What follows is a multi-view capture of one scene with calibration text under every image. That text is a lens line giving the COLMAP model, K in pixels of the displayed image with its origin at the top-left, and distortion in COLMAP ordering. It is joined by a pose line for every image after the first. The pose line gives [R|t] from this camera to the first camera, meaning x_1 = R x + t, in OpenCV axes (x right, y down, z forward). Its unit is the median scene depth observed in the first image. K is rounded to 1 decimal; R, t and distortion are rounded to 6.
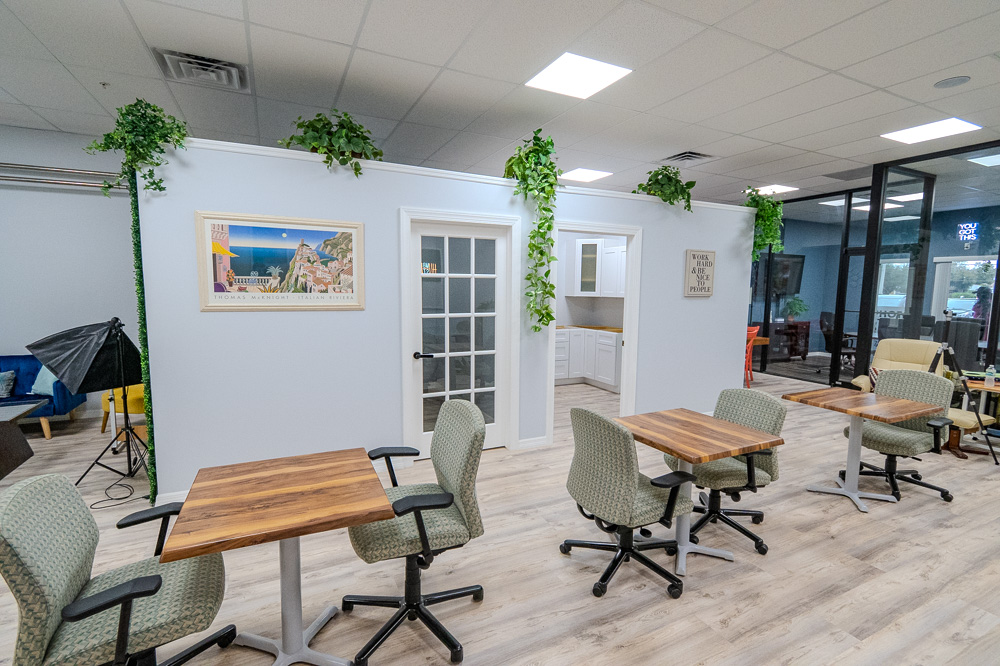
lens RADIAL K [[470.7, 0, 498.4], [0, 470.7, 333.9], [0, 0, 1]] dist [-0.002913, -0.000816]
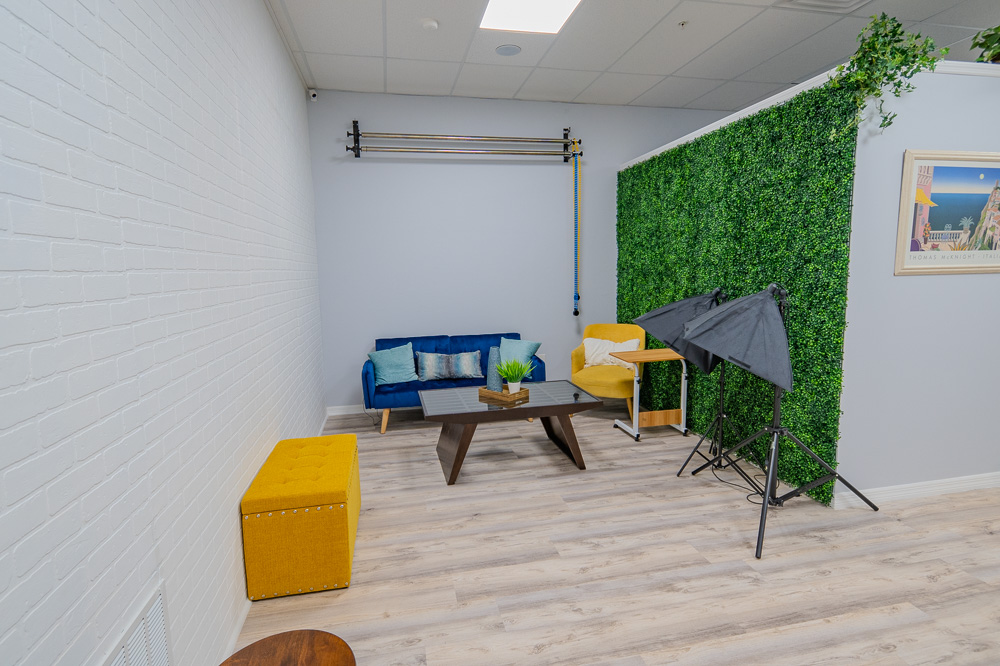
lens RADIAL K [[515.7, 0, 498.9], [0, 515.7, 334.9], [0, 0, 1]] dist [0.005606, 0.000004]
pose [[0.969693, -0.001805, -0.244319, -1.026379], [0.008332, 0.999635, 0.025683, 0.025923], [0.244184, -0.026941, 0.969355, -0.044751]]
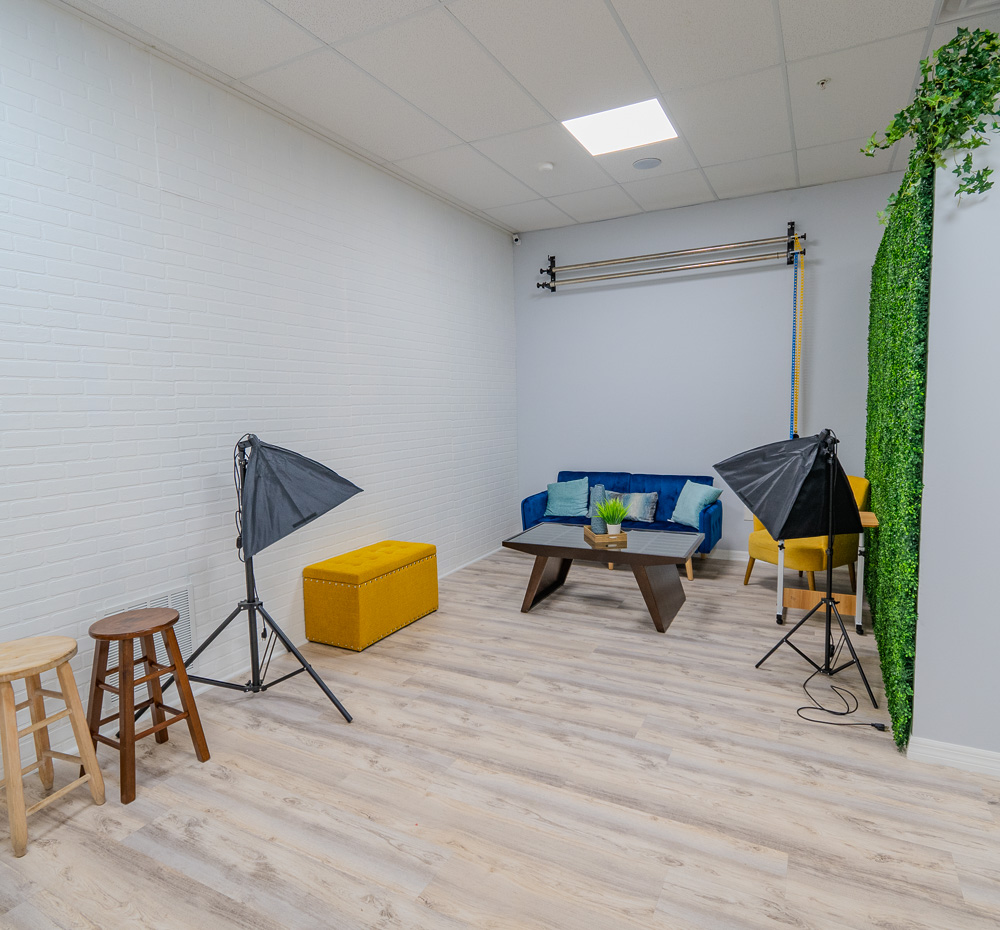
lens RADIAL K [[614.6, 0, 500.5], [0, 614.6, 463.4], [0, 0, 1]] dist [0.014222, -0.001005]
pose [[0.589314, 0.051904, -0.806235, -0.404289], [-0.052385, 0.998289, 0.025977, 0.014987], [0.806204, 0.026927, 0.591025, 0.127285]]
